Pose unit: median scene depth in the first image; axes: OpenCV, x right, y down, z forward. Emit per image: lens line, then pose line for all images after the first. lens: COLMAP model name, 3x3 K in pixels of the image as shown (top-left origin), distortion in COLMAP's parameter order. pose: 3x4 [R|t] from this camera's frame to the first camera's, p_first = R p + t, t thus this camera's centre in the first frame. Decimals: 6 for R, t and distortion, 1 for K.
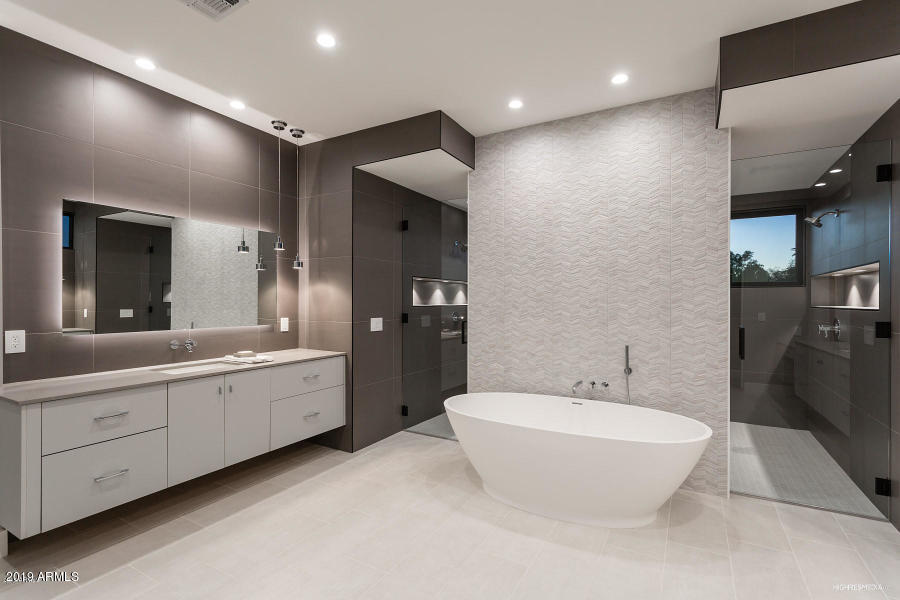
lens RADIAL K [[434.4, 0, 450.7], [0, 434.4, 296.0], [0, 0, 1]] dist [-0.002452, -0.001431]
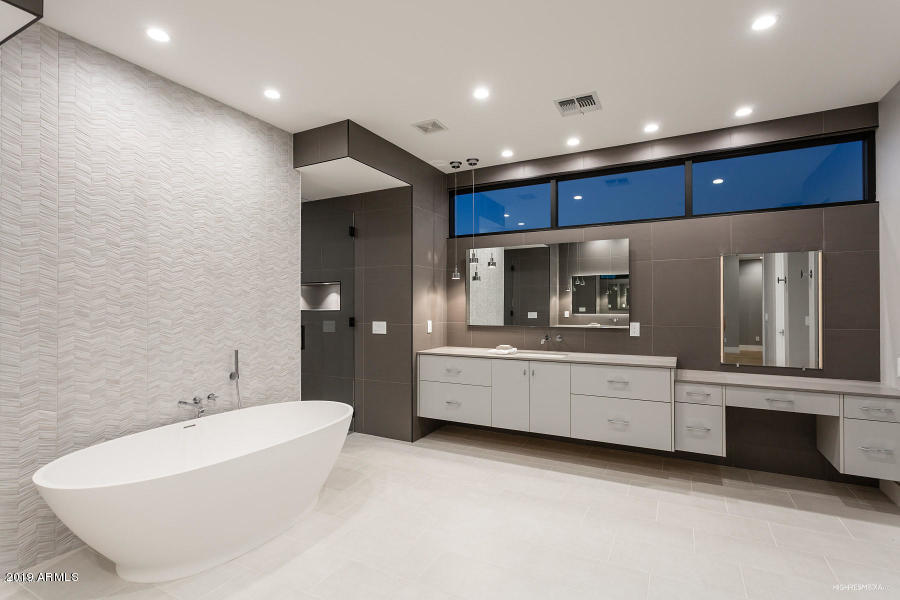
lens RADIAL K [[434.4, 0, 450.7], [0, 434.4, 296.0], [0, 0, 1]] dist [-0.002452, -0.001431]
pose [[-0.045991, 0.025283, 0.998622, -0.567528], [-0.004000, 0.999667, -0.025494, 0.012821], [-0.998934, -0.005167, -0.045875, 0.519674]]
